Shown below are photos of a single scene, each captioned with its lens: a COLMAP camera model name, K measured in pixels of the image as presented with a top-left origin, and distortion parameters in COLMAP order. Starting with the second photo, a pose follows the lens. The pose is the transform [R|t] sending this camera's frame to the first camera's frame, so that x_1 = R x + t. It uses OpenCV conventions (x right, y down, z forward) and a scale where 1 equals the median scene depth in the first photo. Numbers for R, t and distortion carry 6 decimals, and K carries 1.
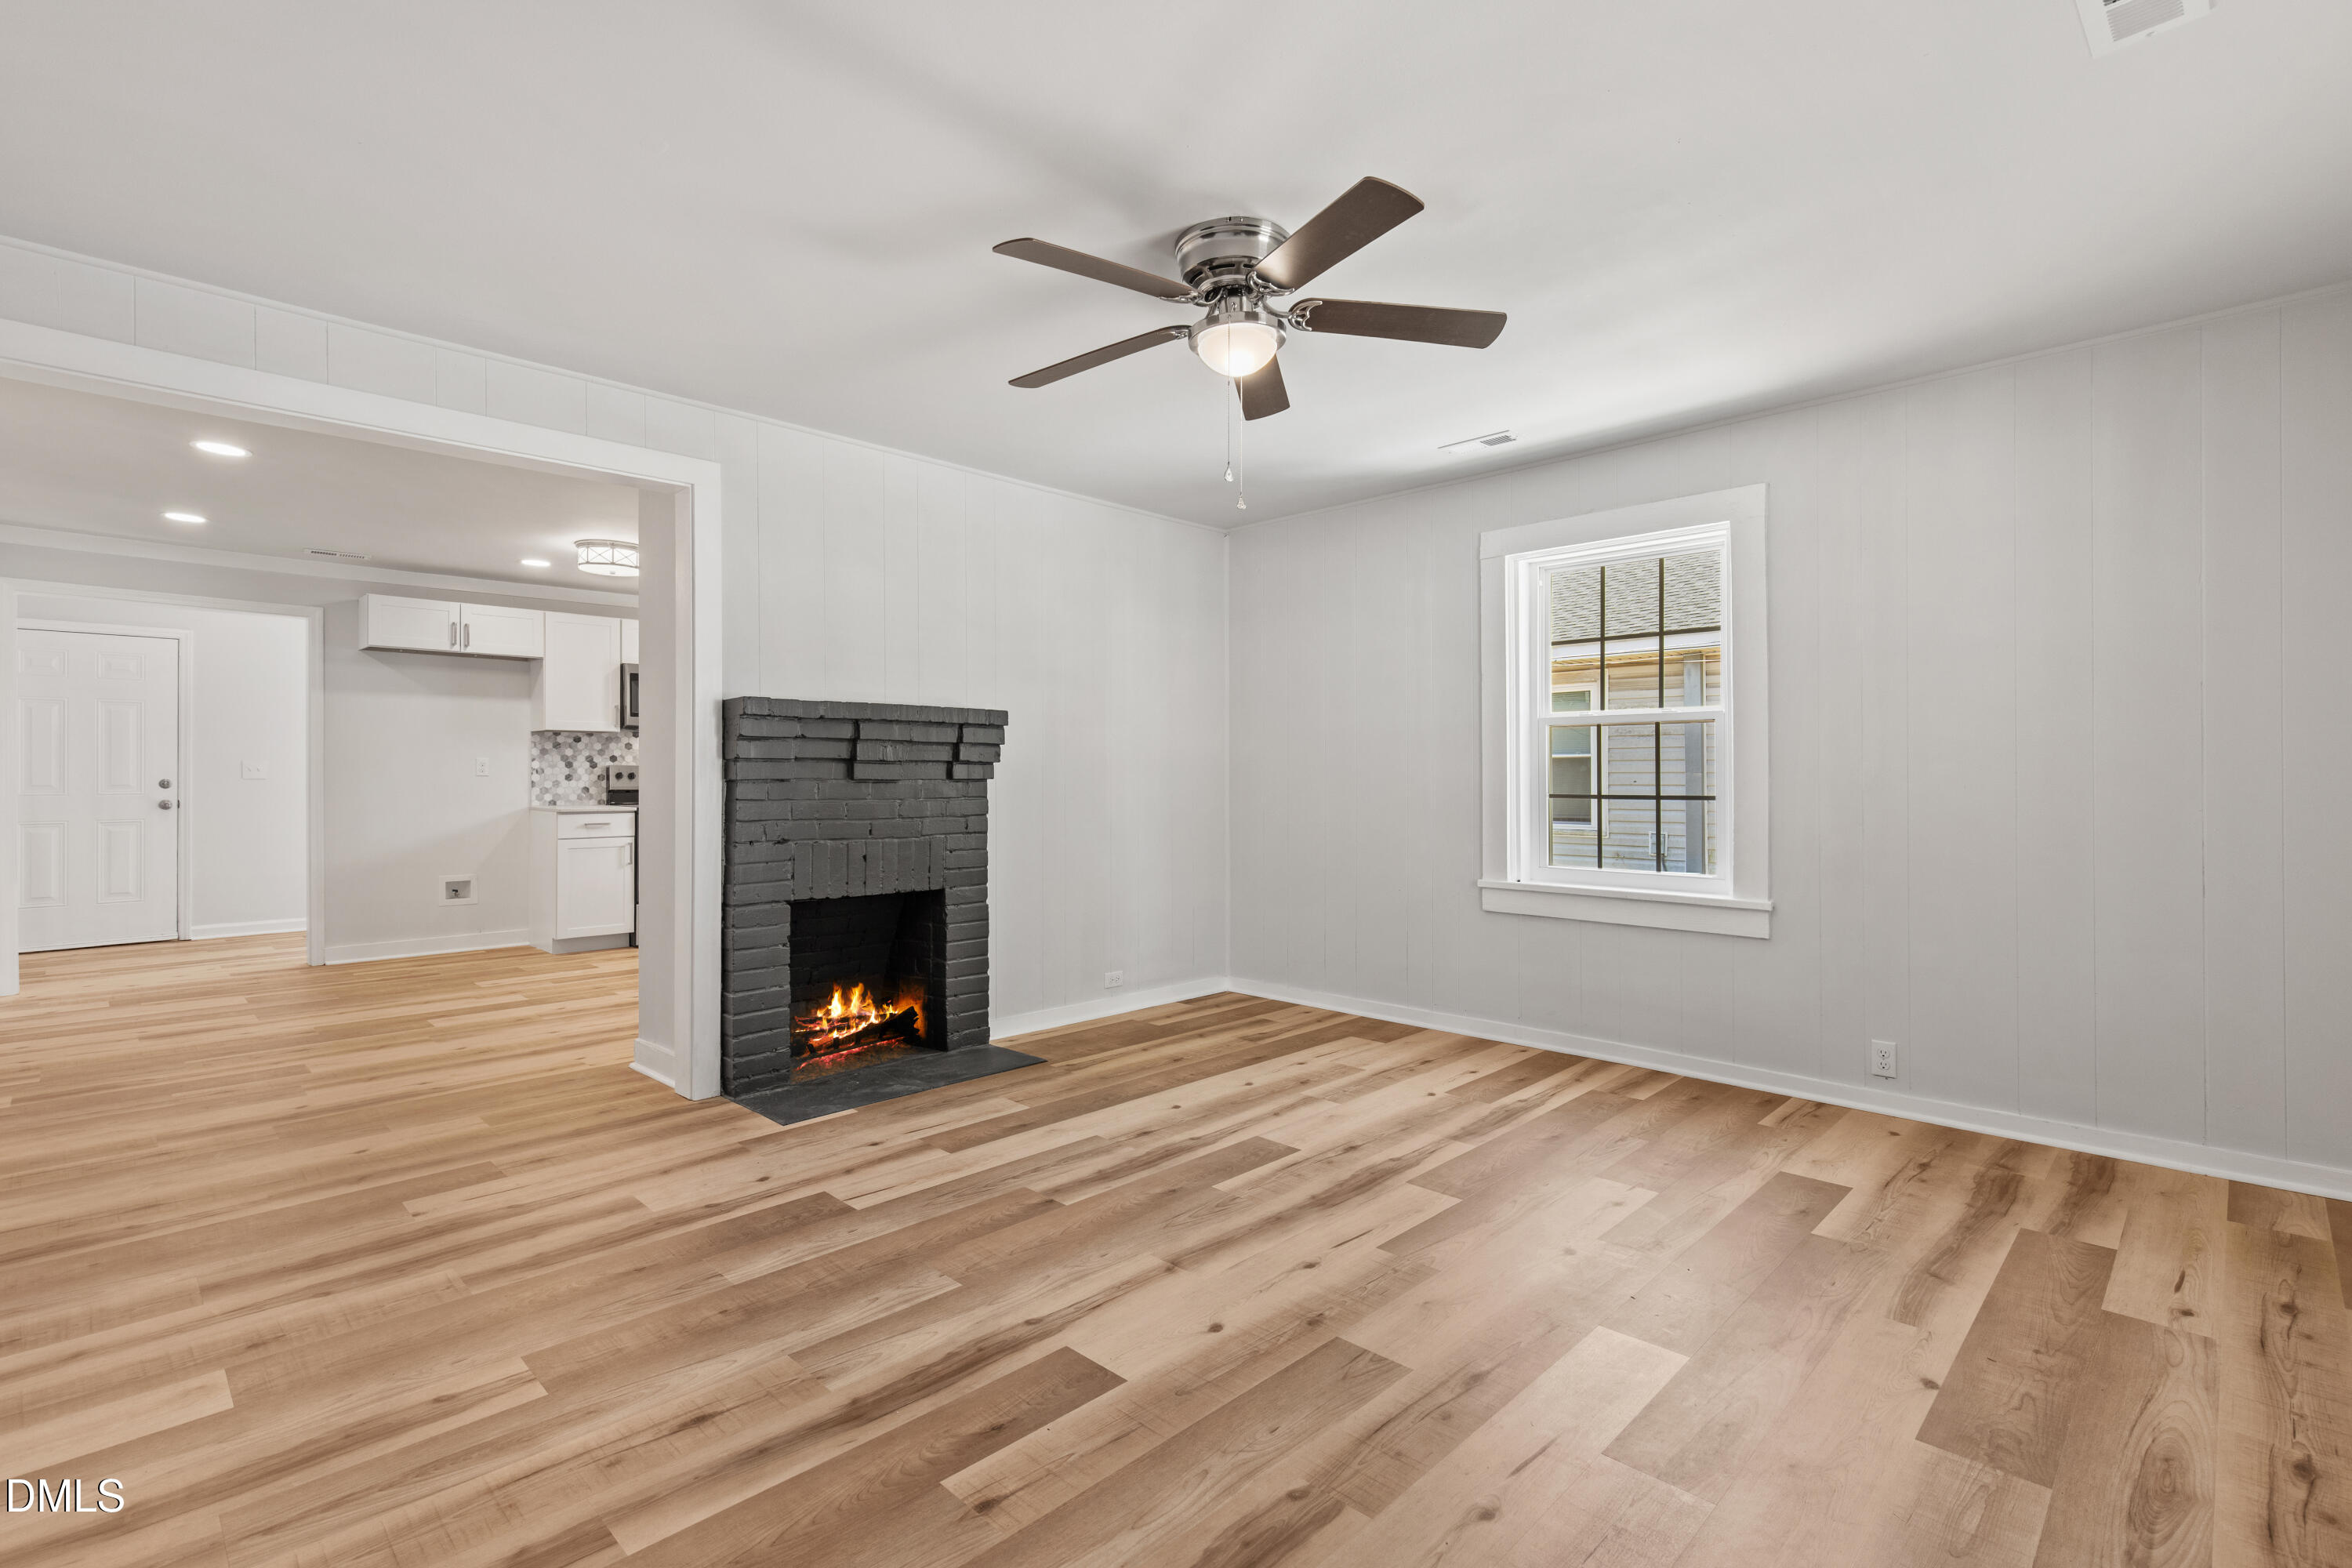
lens RADIAL K [[1079.1, 0, 1165.1], [0, 1079.1, 777.0], [0, 0, 1]] dist [0.010486, -0.001293]
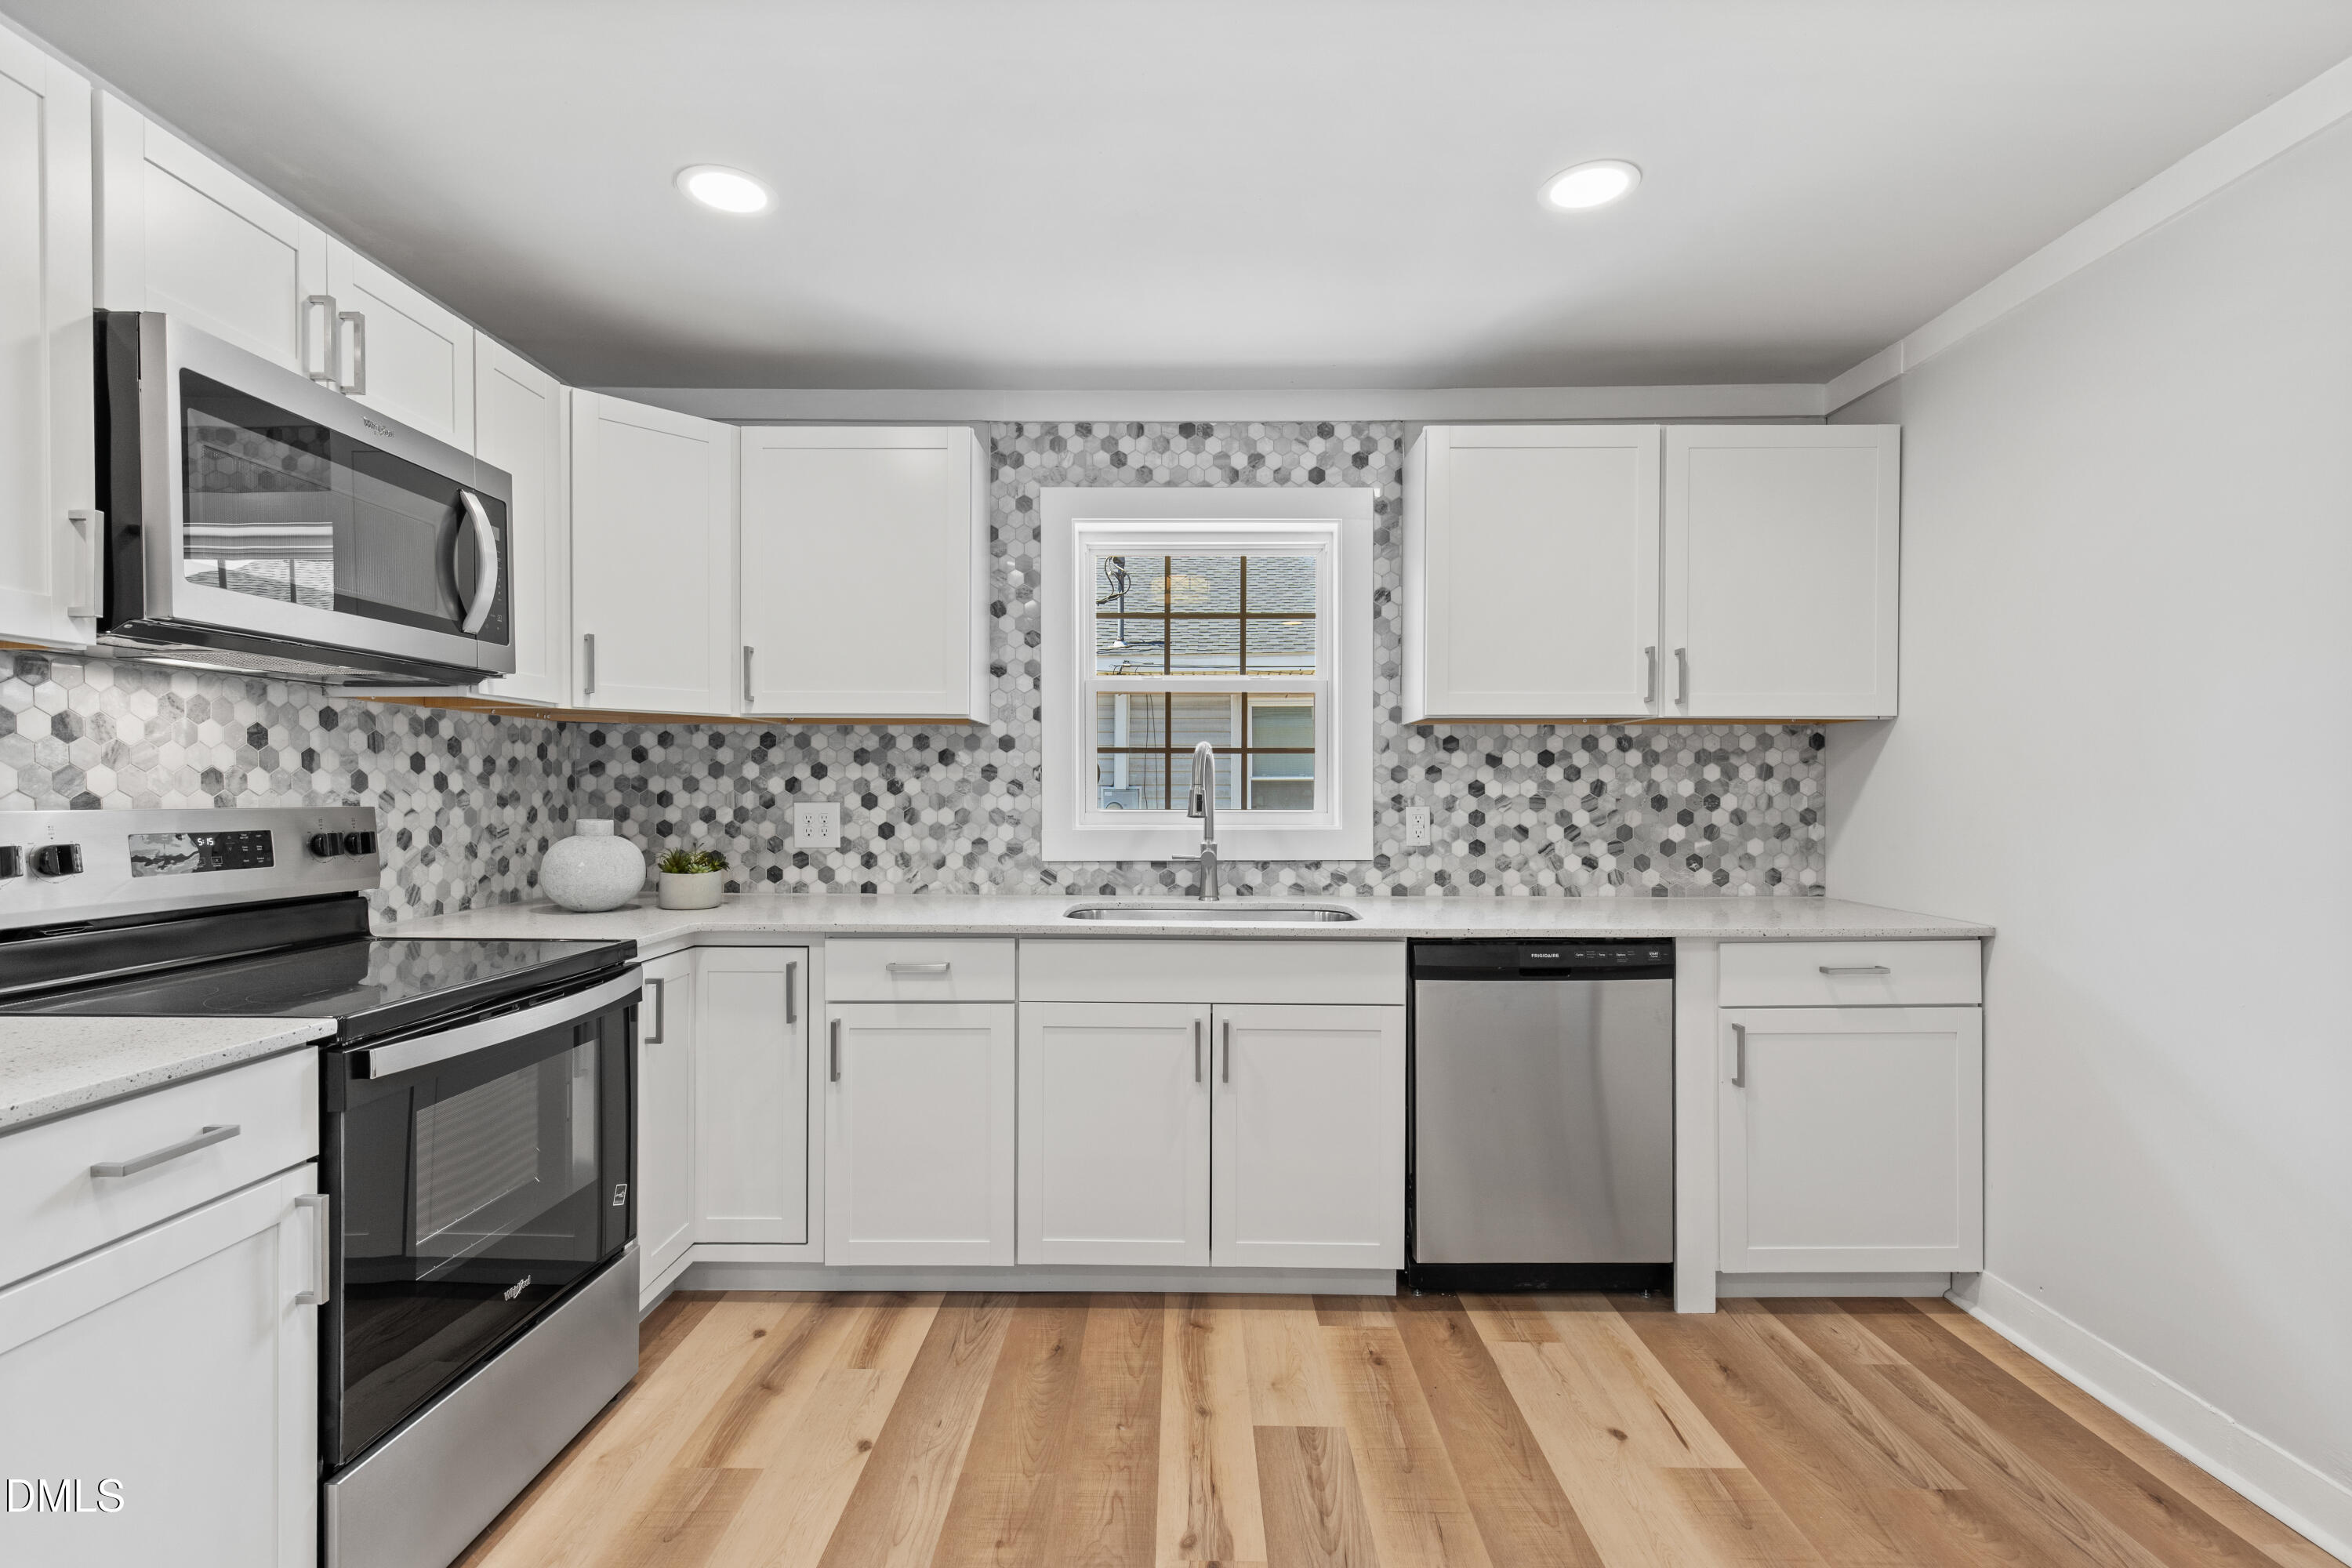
lens RADIAL K [[1069.0, 0, 1168.7], [0, 1069.0, 796.9], [0, 0, 1]] dist [0.012579, -0.001256]
pose [[0.715424, -0.004926, 0.698673, -0.936382], [0.000156, 0.999976, 0.006891, -0.028897], [-0.698690, -0.004821, 0.715408, 1.337844]]
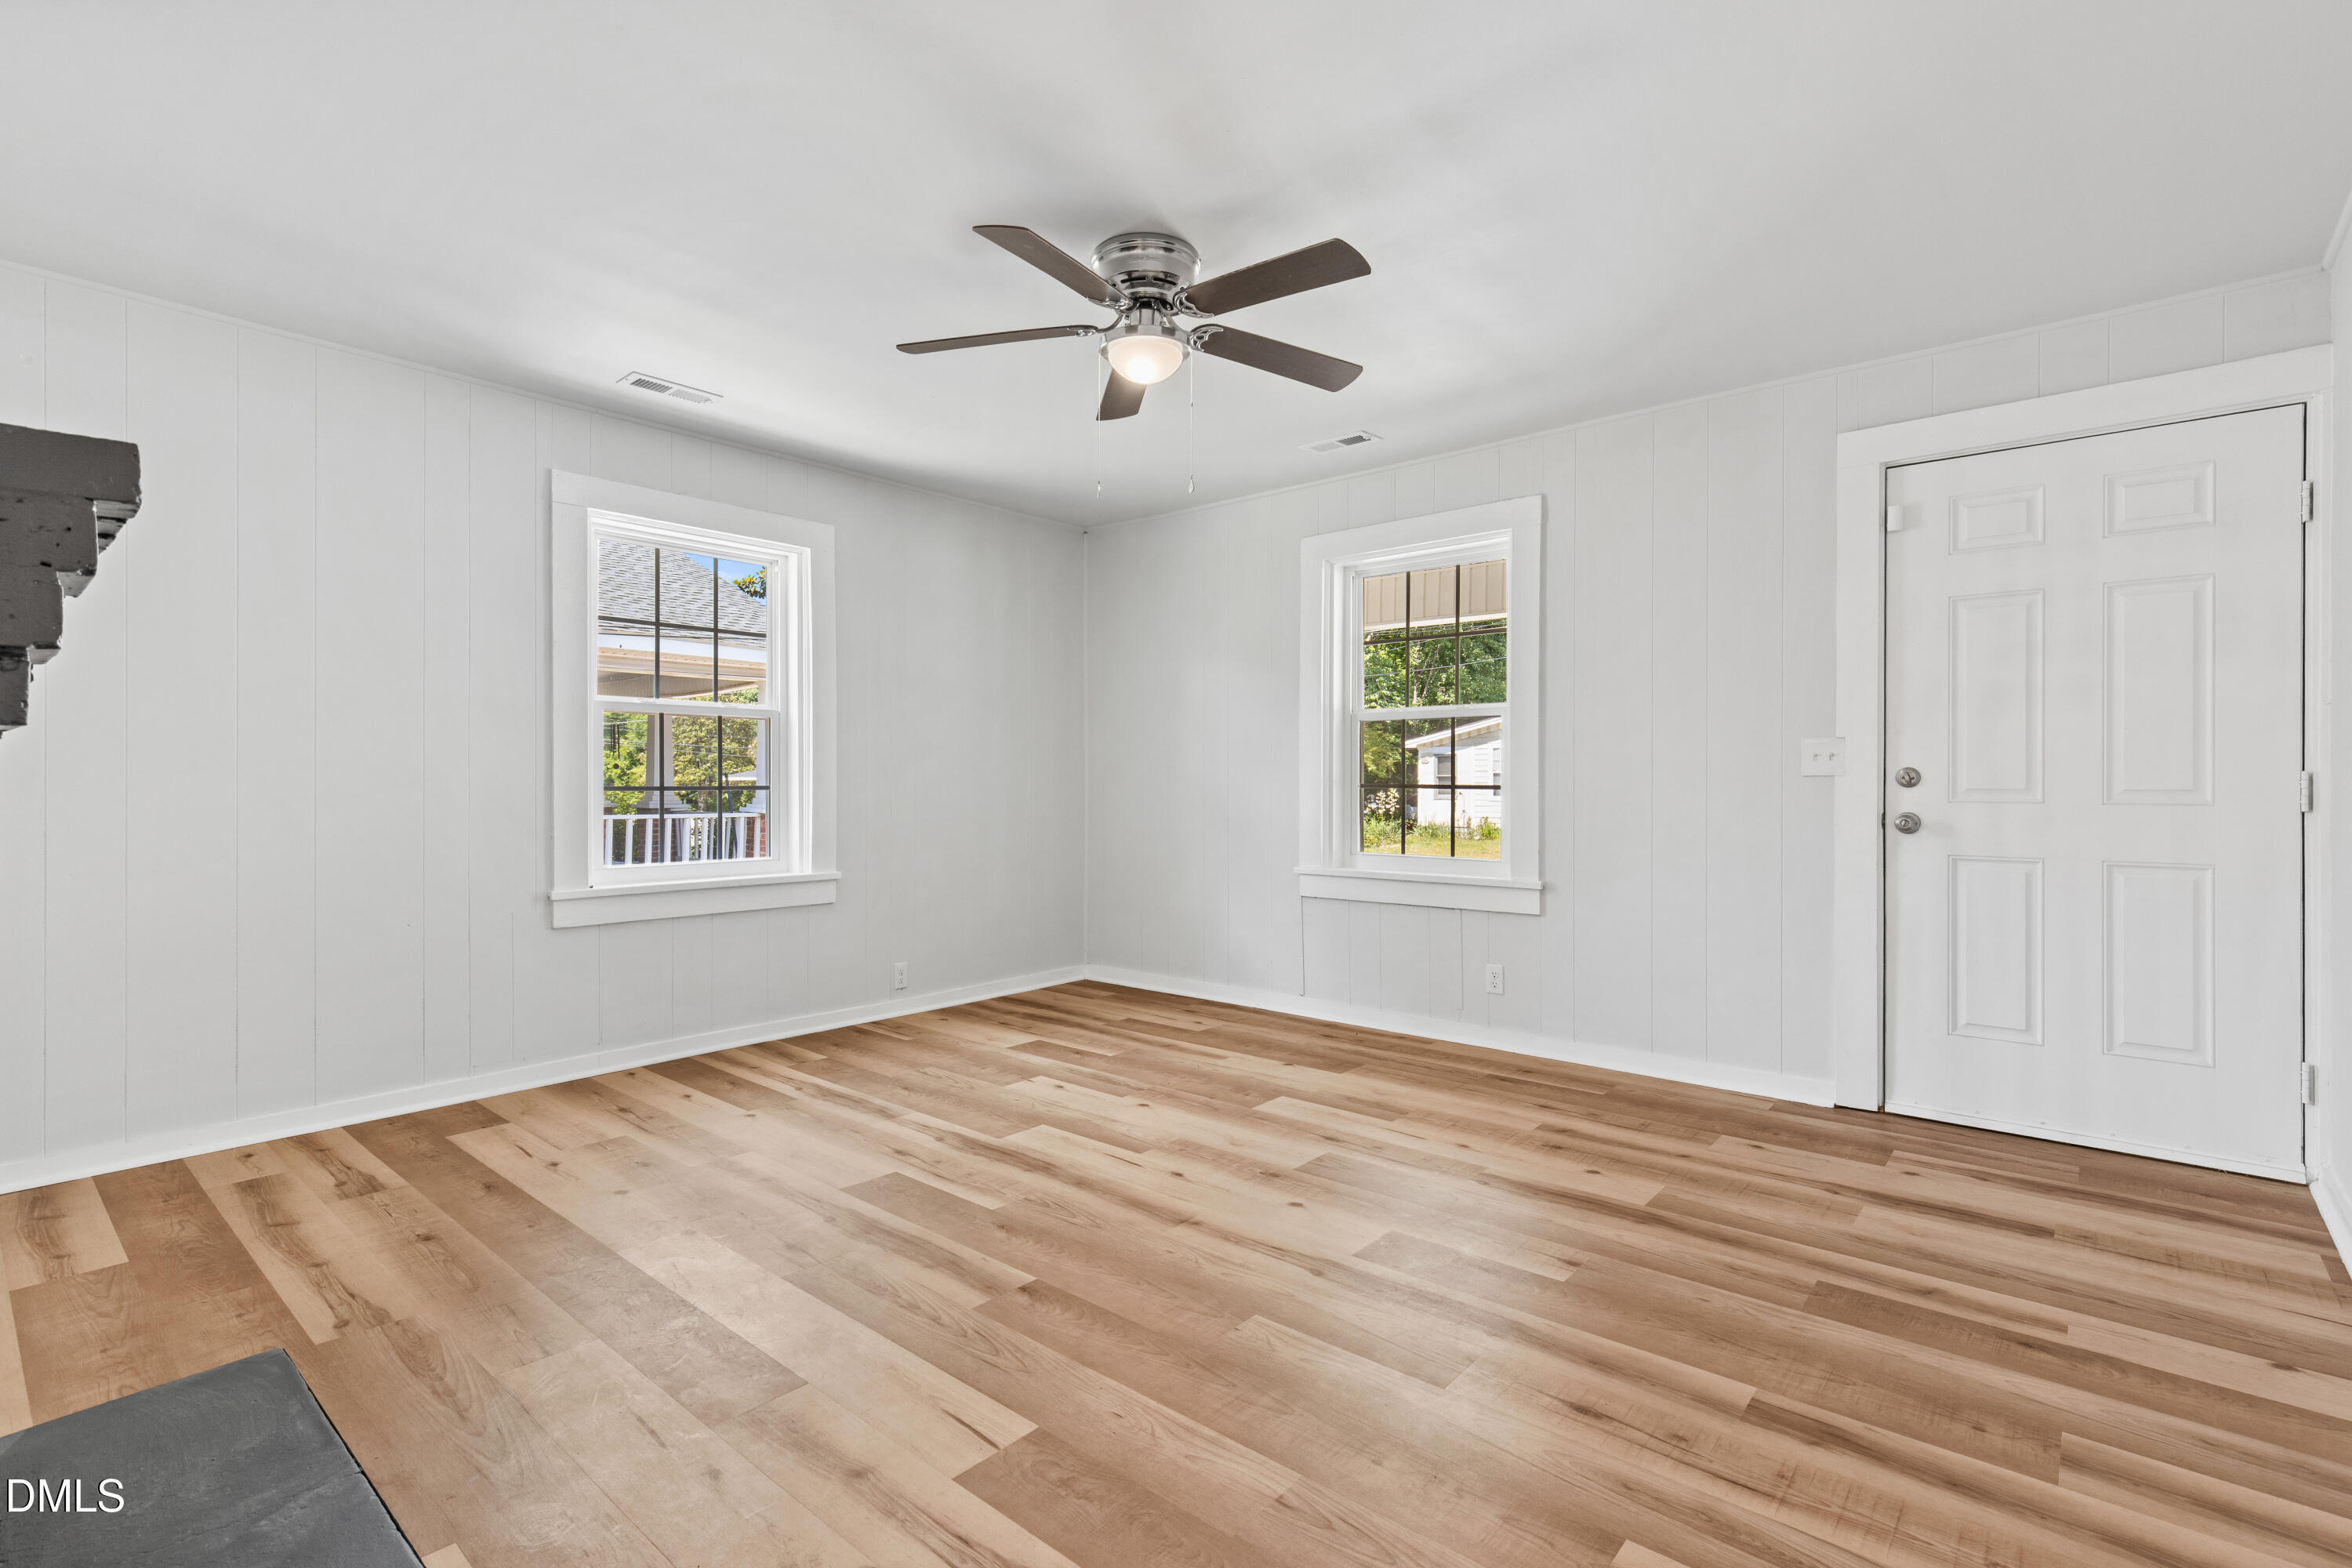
lens RADIAL K [[1071.4, 0, 1175.0], [0, 1071.4, 792.1], [0, 0, 1]] dist [0.010190, -0.000552]
pose [[-0.067828, -0.008020, 0.997665, -0.661445], [0.002879, 0.999962, 0.008234, 0.016066], [-0.997693, 0.003430, -0.067803, 0.694452]]
